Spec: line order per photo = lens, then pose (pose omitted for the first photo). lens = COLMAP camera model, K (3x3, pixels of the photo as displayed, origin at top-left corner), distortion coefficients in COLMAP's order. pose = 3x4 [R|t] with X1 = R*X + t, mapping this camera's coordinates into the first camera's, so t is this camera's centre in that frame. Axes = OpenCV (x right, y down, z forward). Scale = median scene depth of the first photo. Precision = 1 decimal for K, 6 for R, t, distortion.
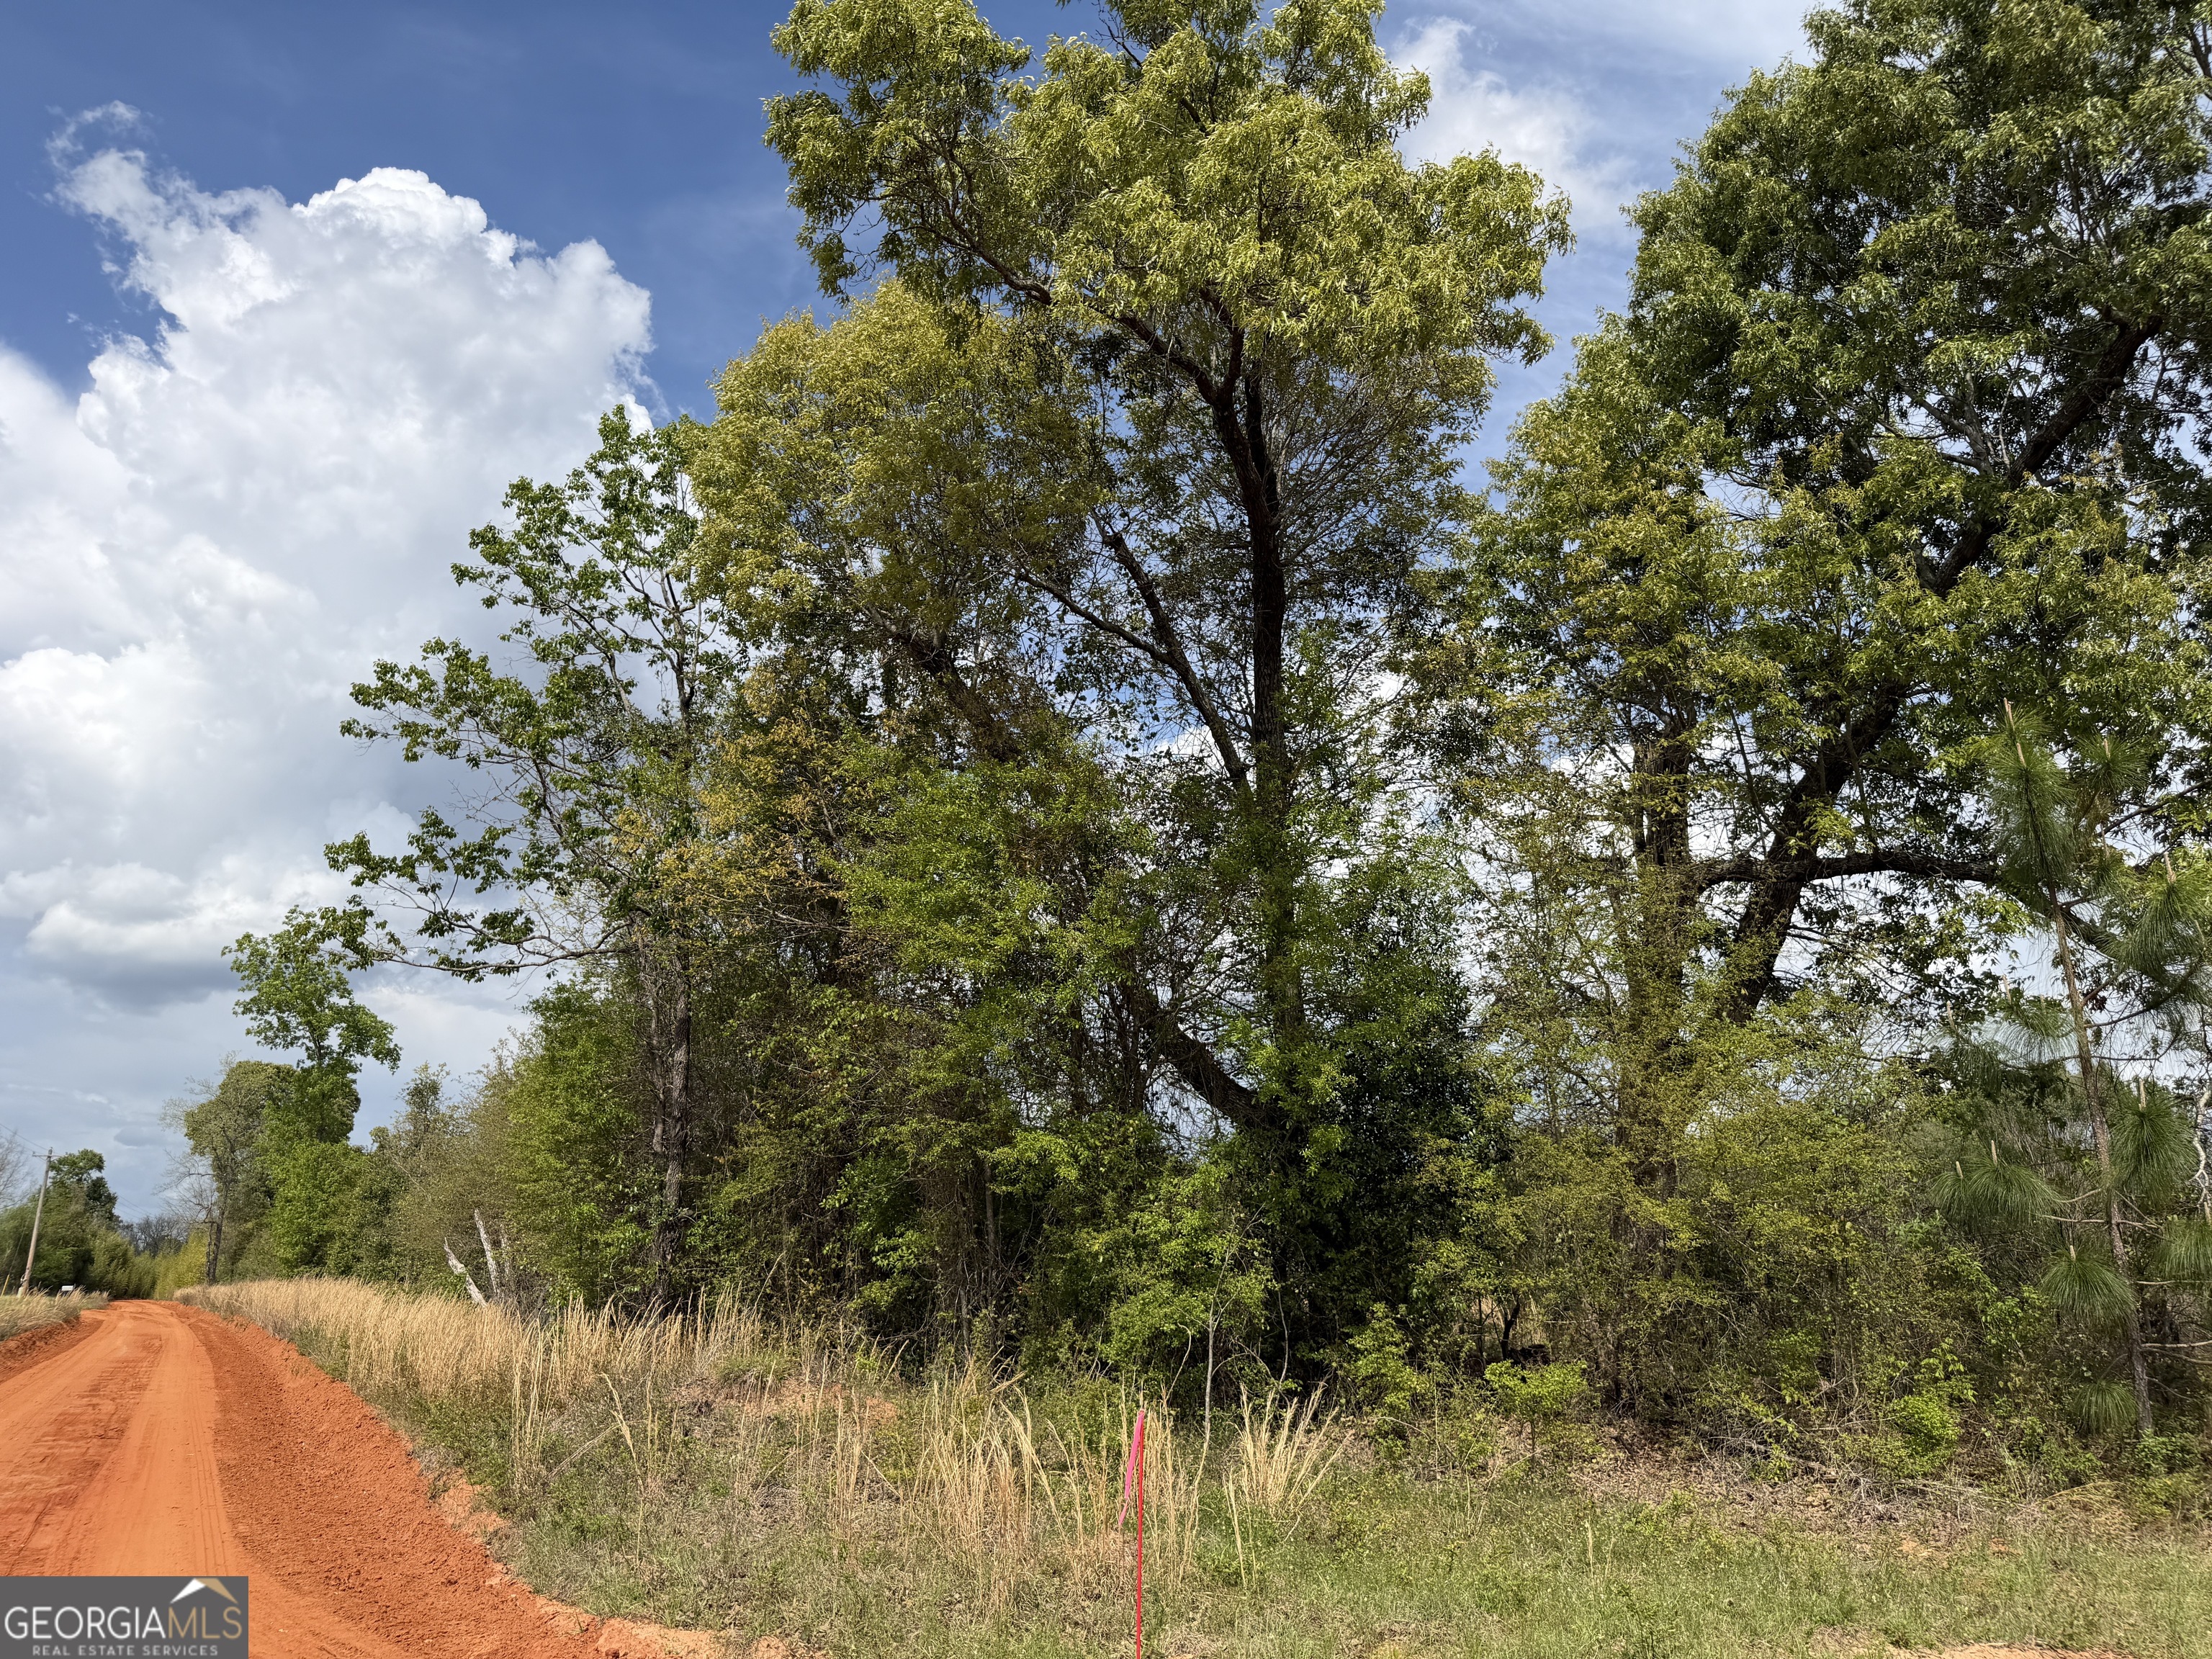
lens RADIAL K [[1579.6, 0, 1106.0], [0, 1579.6, 829.5], [0, 0, 1]] dist [0.003860, -0.107723]
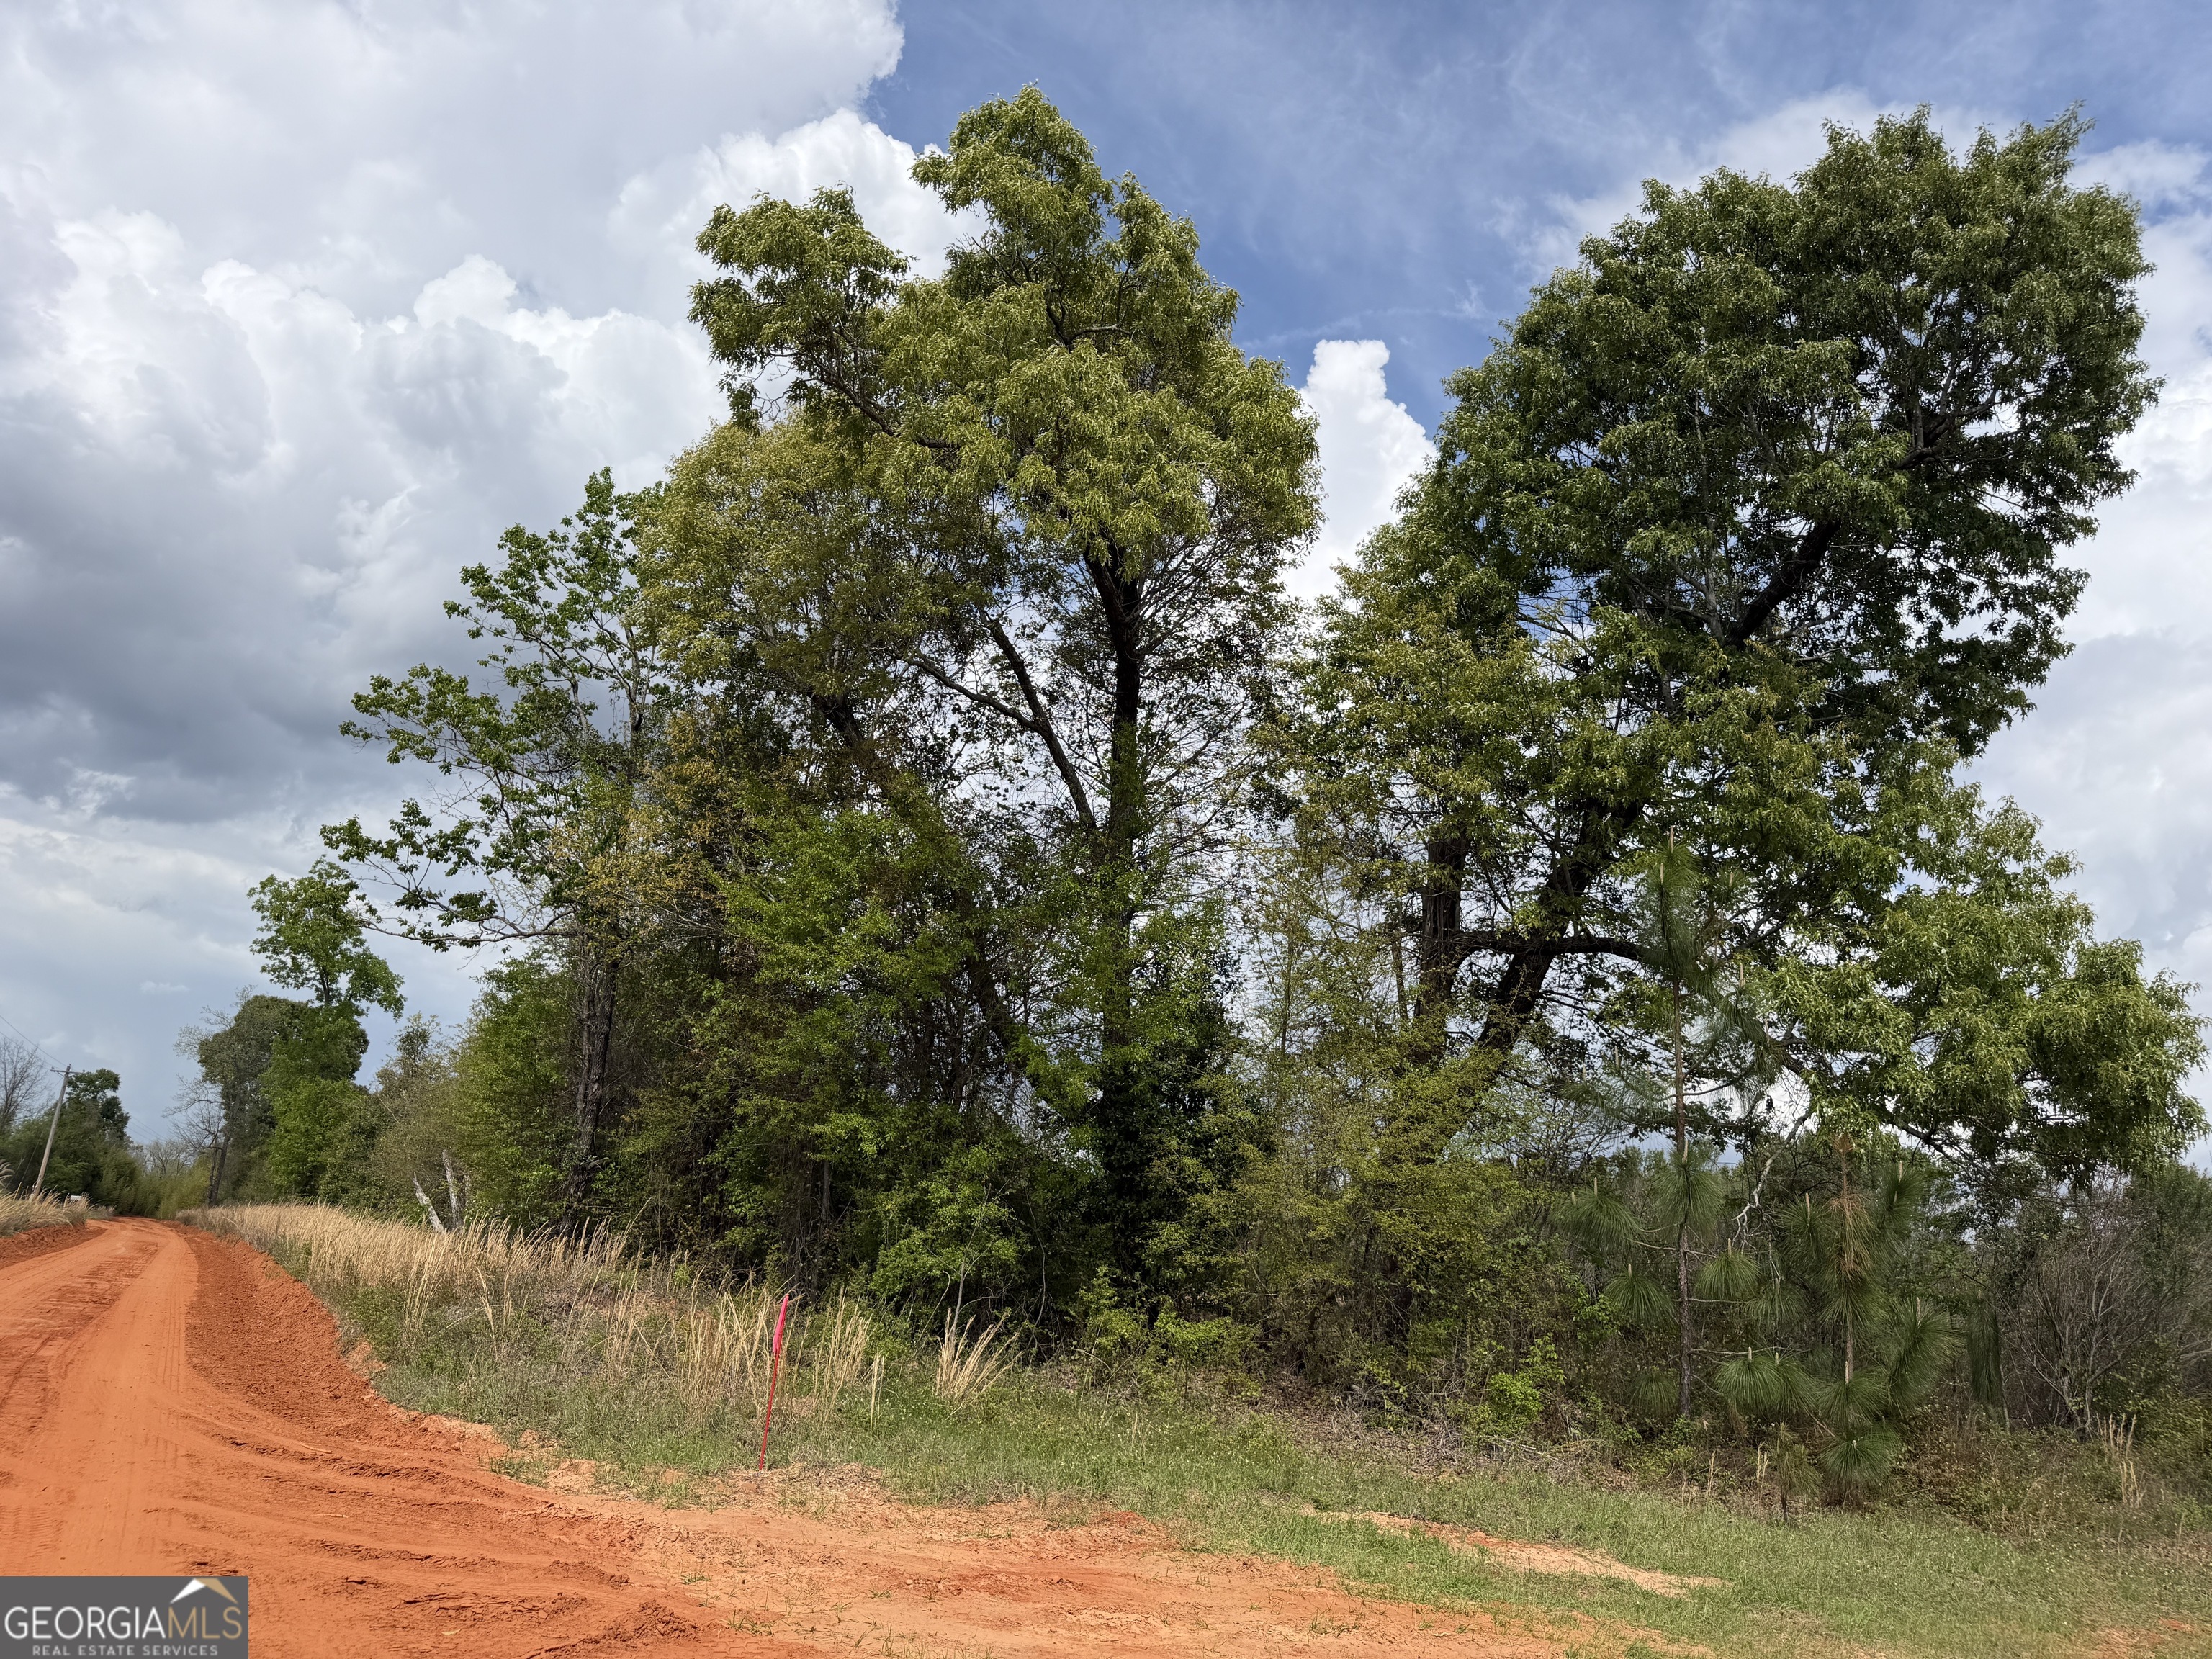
lens RADIAL K [[1528.0, 0, 1106.0], [0, 1528.0, 829.5], [0, 0, 1]] dist [0.000501, -0.114413]
pose [[0.997137, 0.075613, -0.000995, 0.089610], [-0.075616, 0.997129, -0.003939, -0.026683], [0.000694, 0.004003, 0.999992, -0.134041]]
